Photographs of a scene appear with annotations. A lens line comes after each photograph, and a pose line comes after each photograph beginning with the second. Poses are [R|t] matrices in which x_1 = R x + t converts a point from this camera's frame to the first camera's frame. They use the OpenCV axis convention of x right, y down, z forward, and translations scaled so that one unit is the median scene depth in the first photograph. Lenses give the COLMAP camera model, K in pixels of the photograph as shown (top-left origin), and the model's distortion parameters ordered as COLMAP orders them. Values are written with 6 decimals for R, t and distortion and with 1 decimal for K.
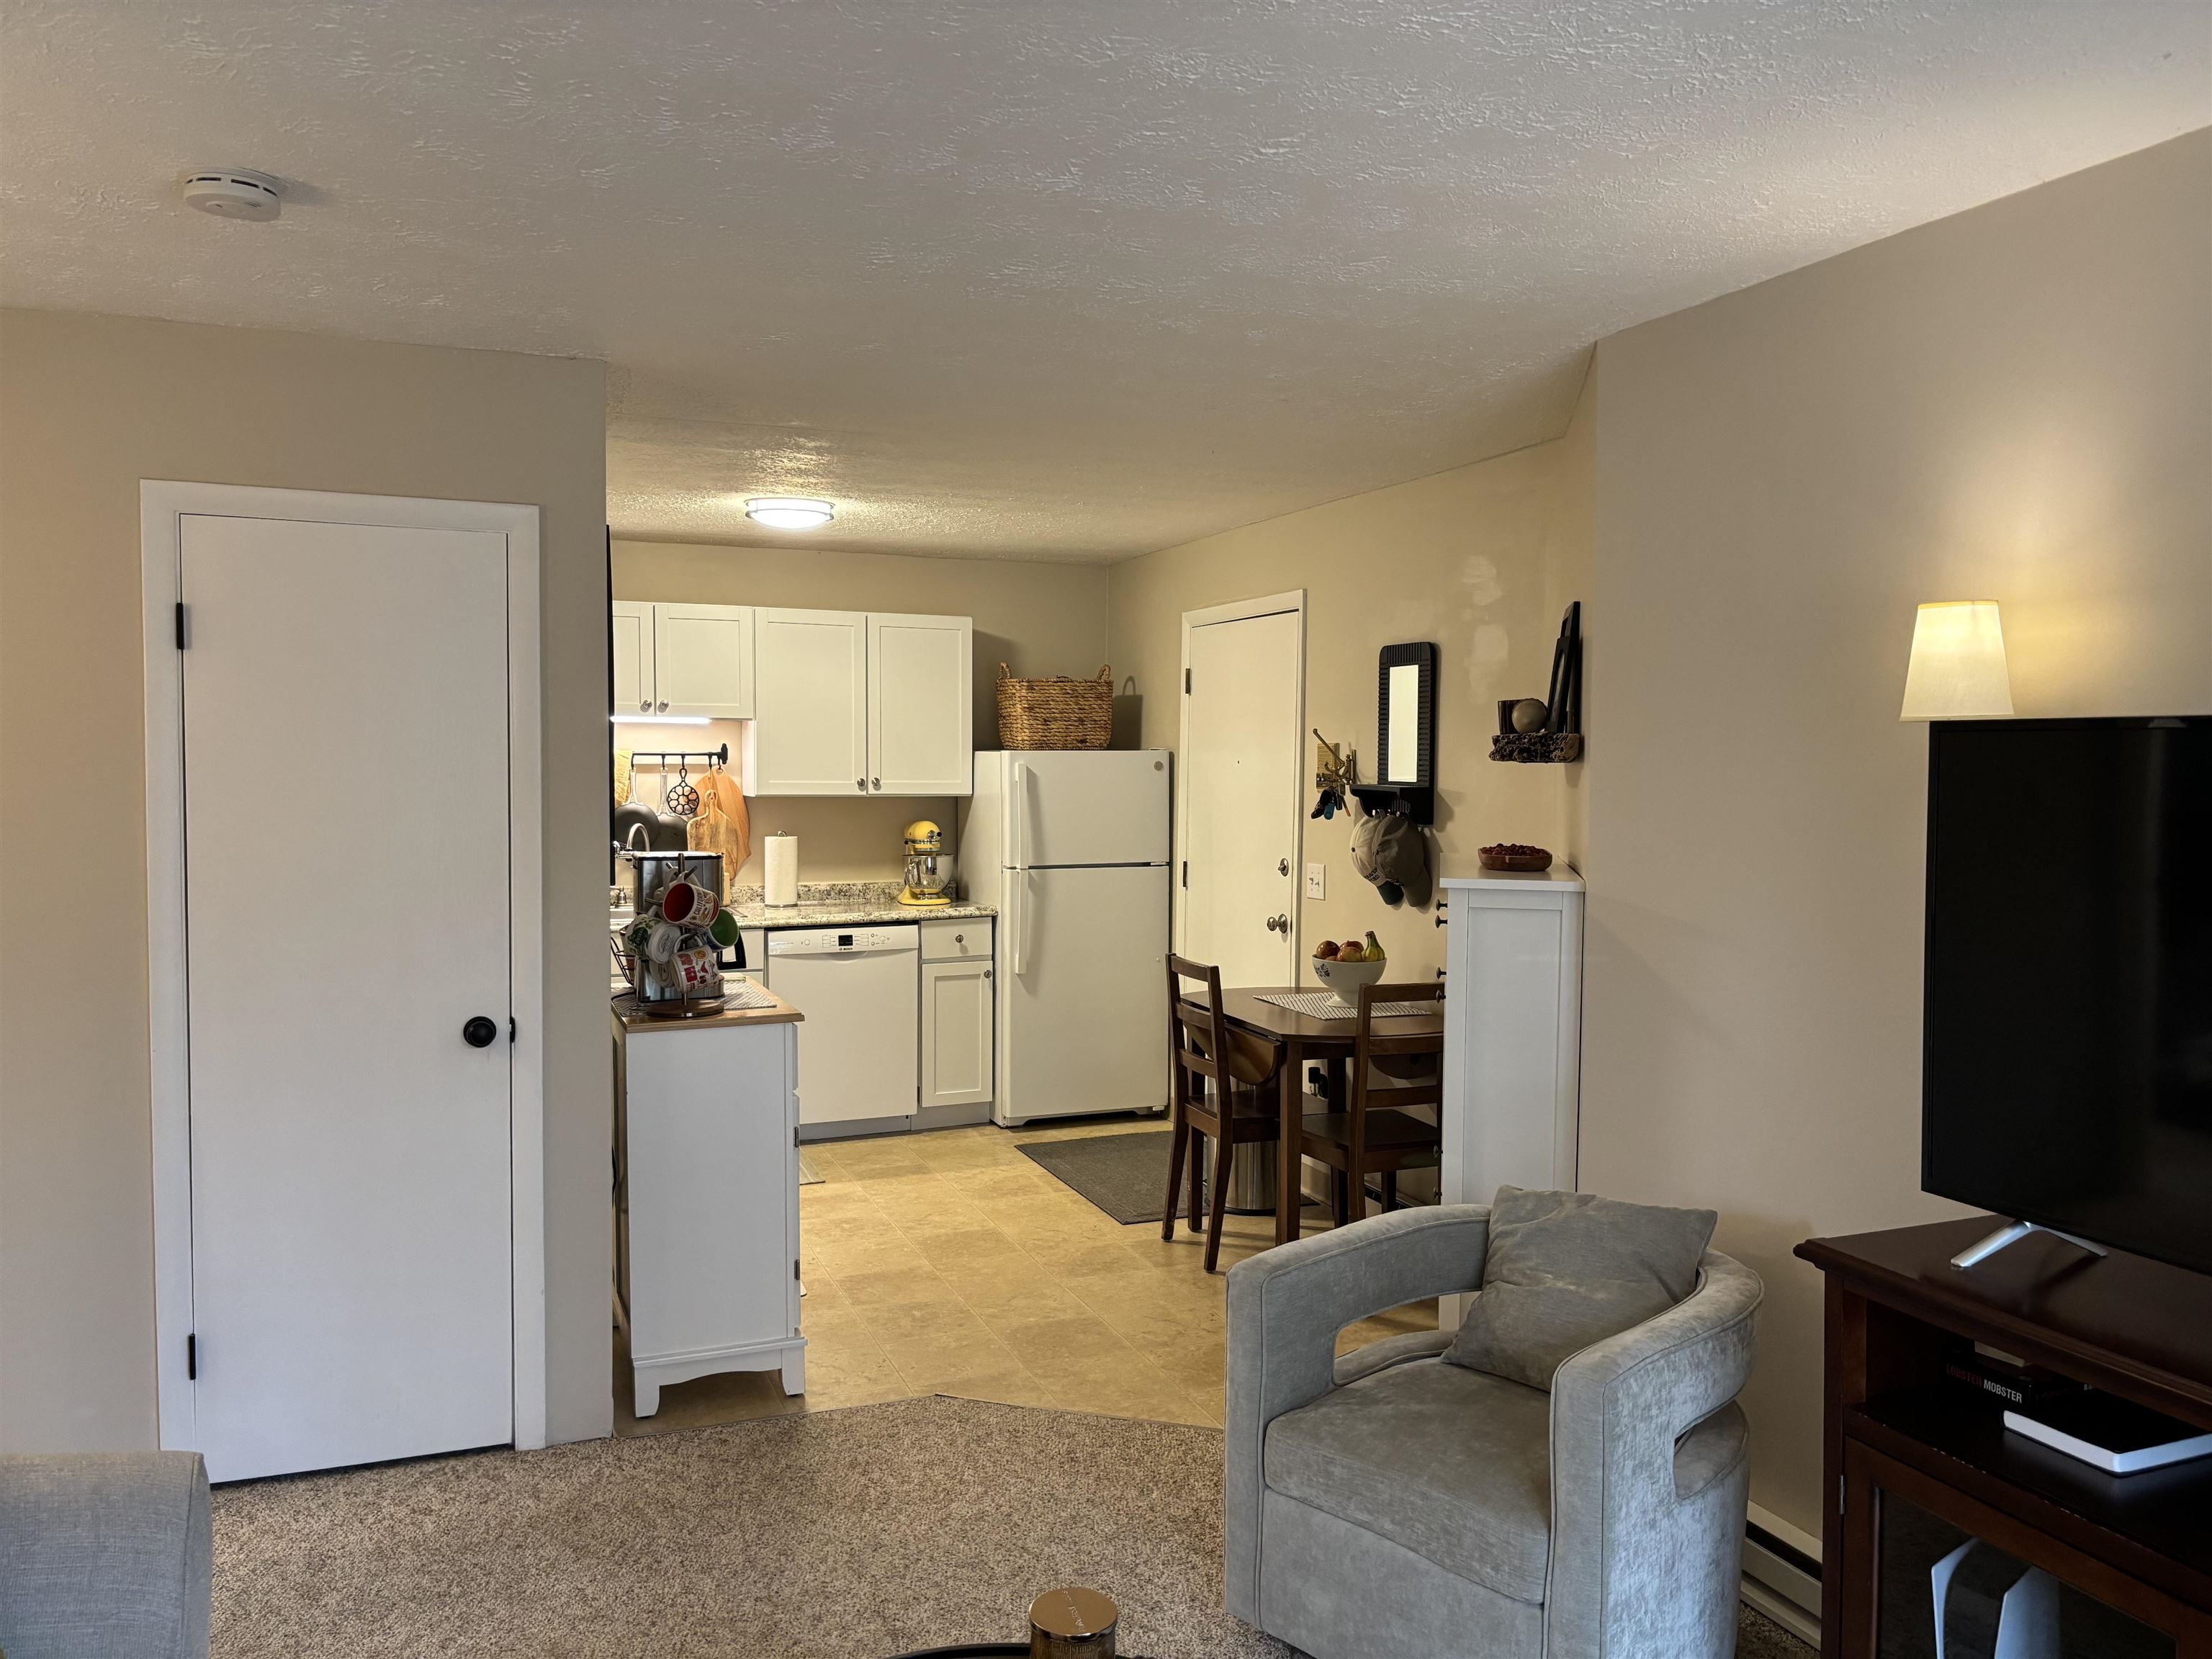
lens RADIAL K [[1649.4, 0, 1106.0], [0, 1649.4, 829.5], [0, 0, 1]] dist [0.016637, -0.004807]
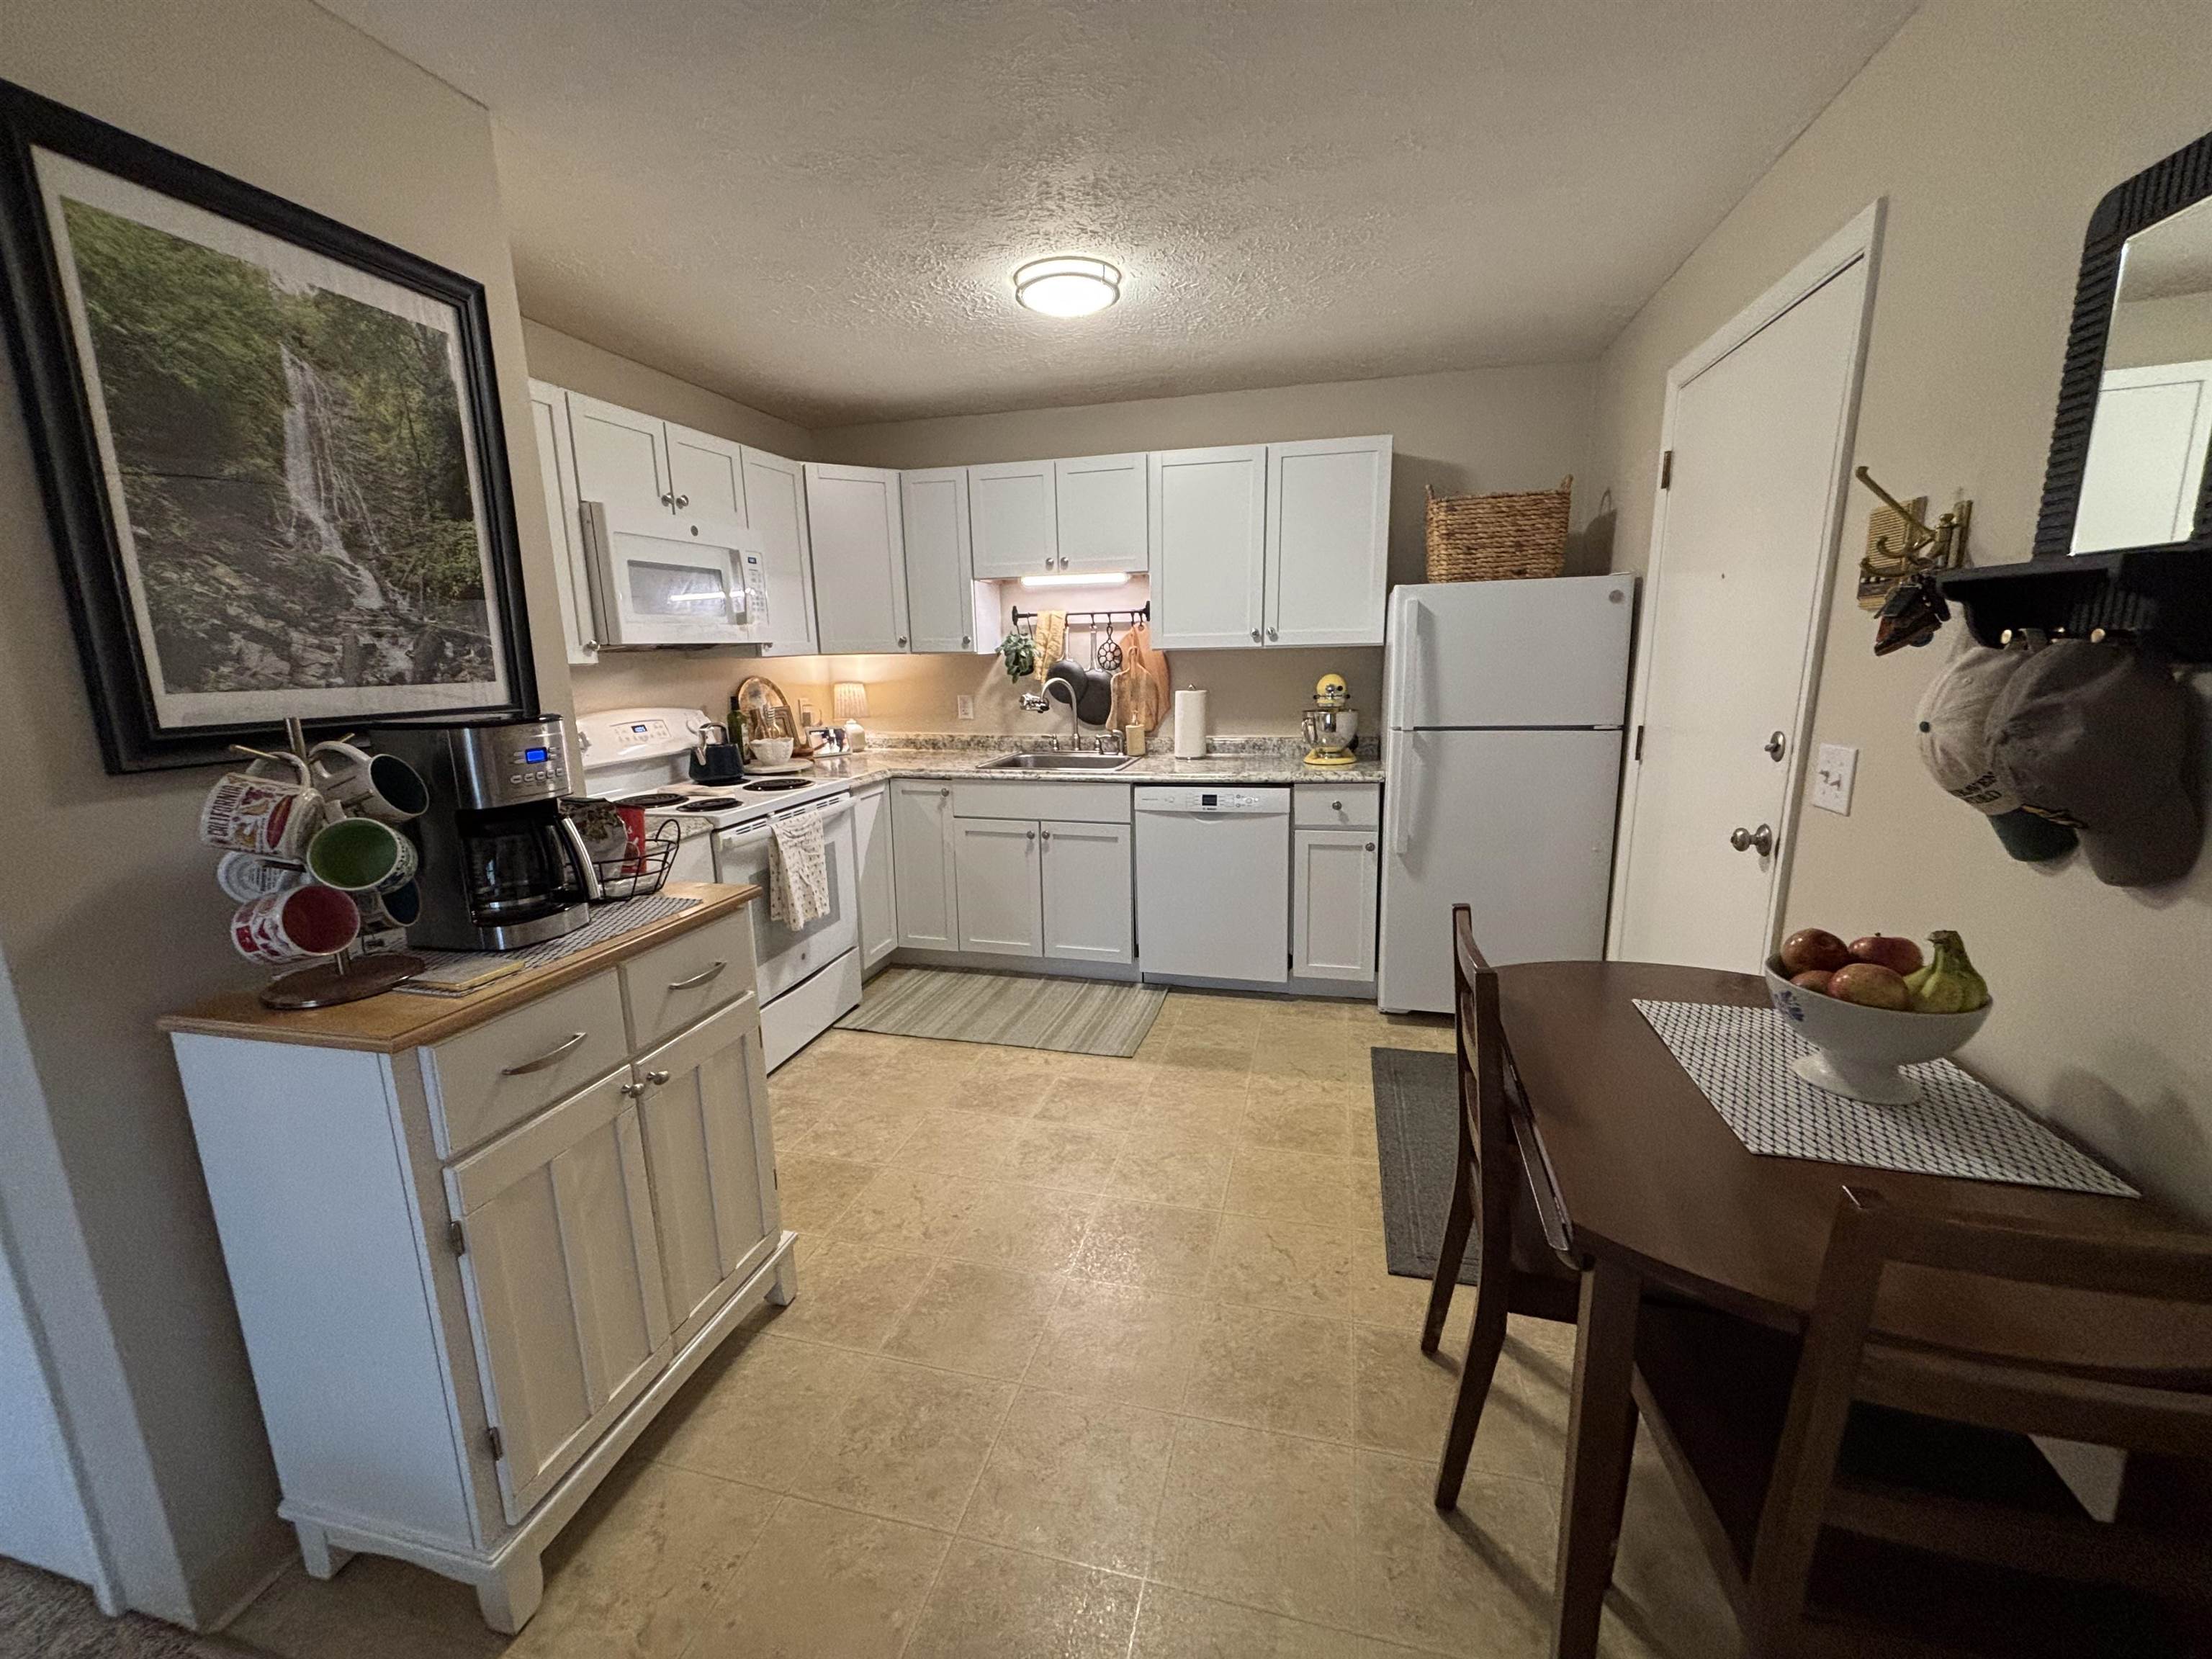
lens RADIAL K [[873.9, 0, 1108.5], [0, 873.9, 826.4], [0, 0, 1]] dist [0.001539, -0.000324]
pose [[0.808422, 0.093858, -0.581072, 0.087968], [-0.000467, 0.987307, 0.158825, 0.001381], [0.588604, -0.128126, 0.798204, 0.538656]]
